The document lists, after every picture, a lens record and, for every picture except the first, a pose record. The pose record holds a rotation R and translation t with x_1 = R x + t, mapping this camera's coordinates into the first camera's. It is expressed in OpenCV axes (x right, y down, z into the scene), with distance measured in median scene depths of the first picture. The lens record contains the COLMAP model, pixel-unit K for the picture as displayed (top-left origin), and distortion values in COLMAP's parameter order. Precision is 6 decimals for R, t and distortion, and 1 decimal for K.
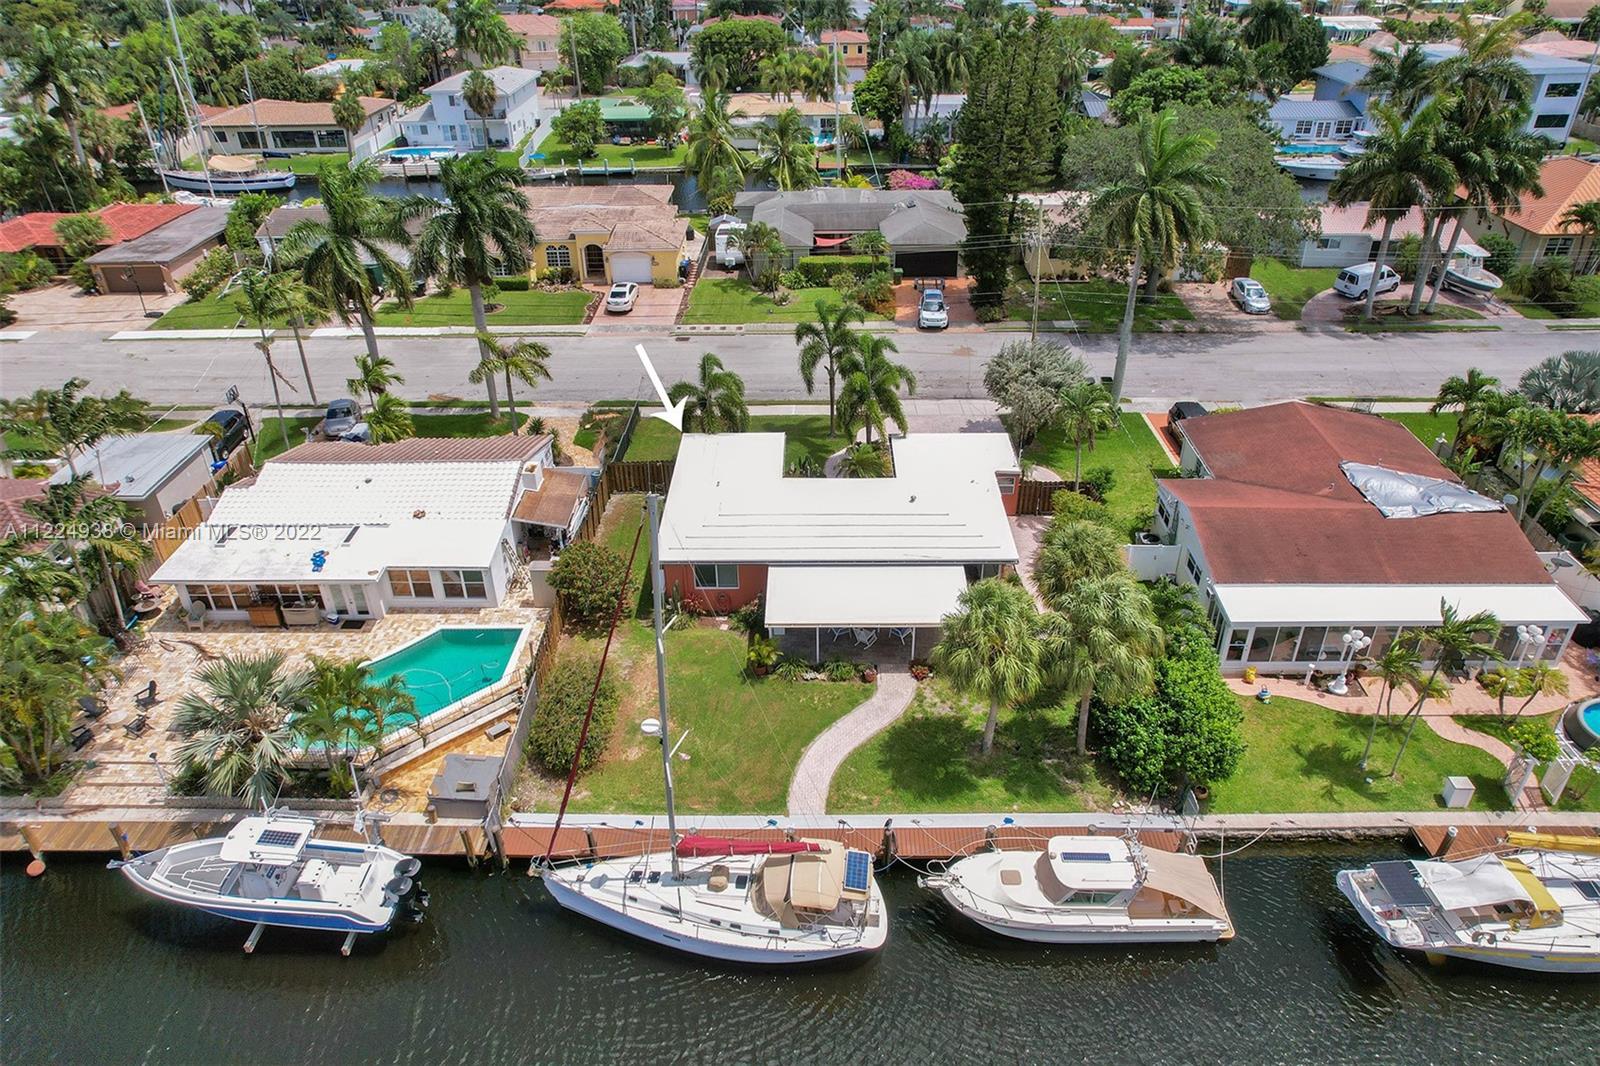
lens RADIAL K [[1078.9, 0, 800.0], [0, 1078.9, 533.0], [0, 0, 1]] dist [-0.066213, 0.057656]
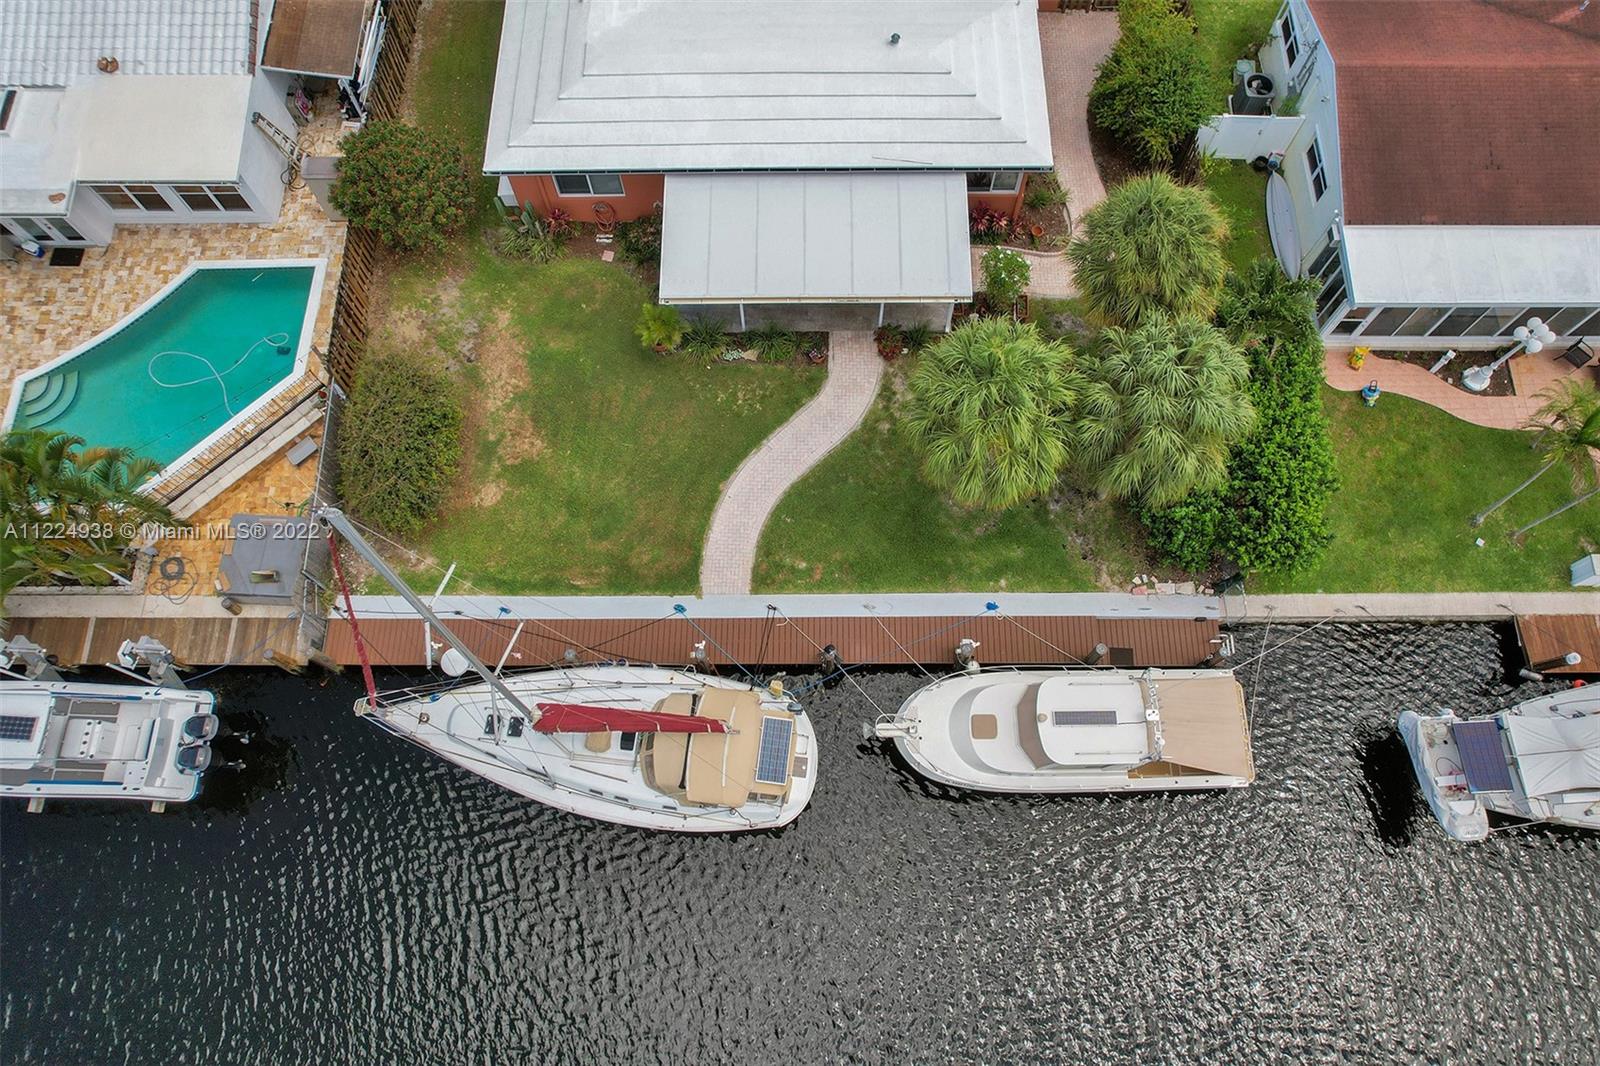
lens RADIAL K [[1078.9, 0, 800.0], [0, 1078.9, 533.0], [0, 0, 1]] dist [-0.066213, 0.057656]
pose [[0.999901, -0.011690, 0.007846, 0.046087], [0.004162, 0.777813, 0.628482, -0.213995], [-0.013450, -0.628387, 0.777784, 0.378590]]
